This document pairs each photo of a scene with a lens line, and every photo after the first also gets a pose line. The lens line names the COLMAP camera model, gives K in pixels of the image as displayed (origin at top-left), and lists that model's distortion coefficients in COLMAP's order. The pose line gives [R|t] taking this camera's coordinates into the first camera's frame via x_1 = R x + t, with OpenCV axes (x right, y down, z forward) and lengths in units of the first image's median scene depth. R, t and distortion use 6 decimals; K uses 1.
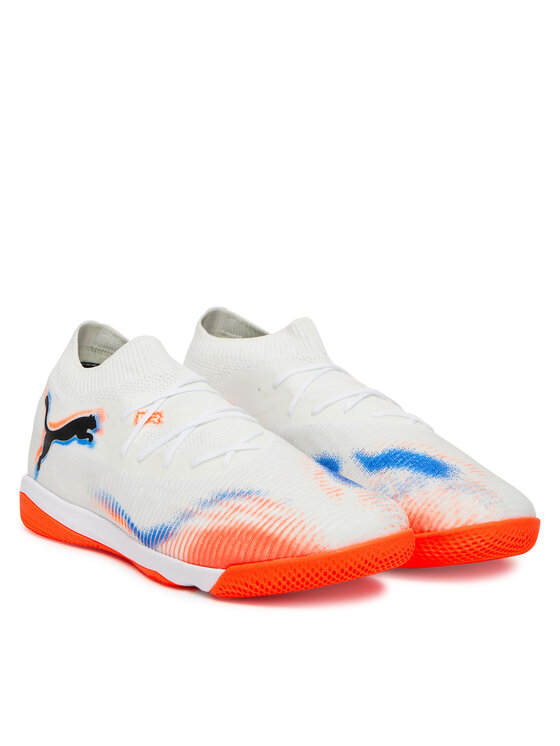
lens RADIAL K [[2198.5, 0, 279.9], [0, 2198.5, 373.2], [0, 0, 1]] dist [-0.541827, 0.000000]
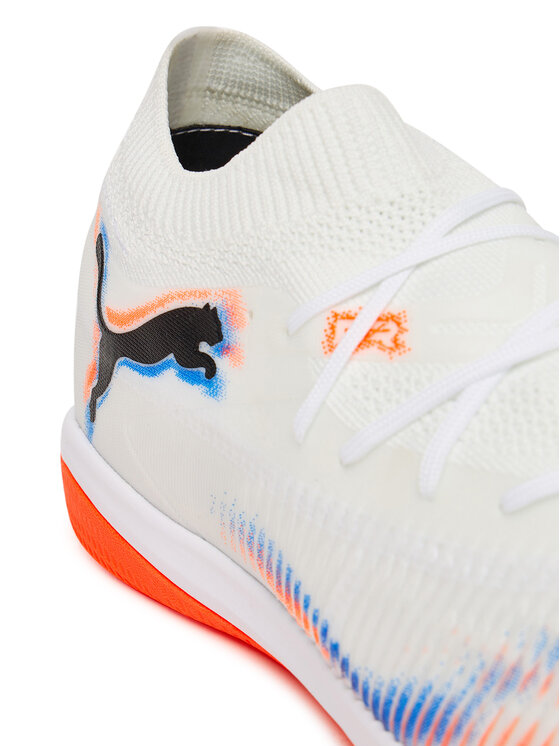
lens RADIAL K [[1475.2, 0, 281.7], [0, 1475.2, 372.8], [0, 0, 1]] dist [-0.264944, 0.000000]
pose [[0.994665, -0.037042, -0.096276, -0.050252], [0.063318, 0.956036, 0.286333, -0.041574], [0.081437, -0.290902, 0.953281, 0.764417]]
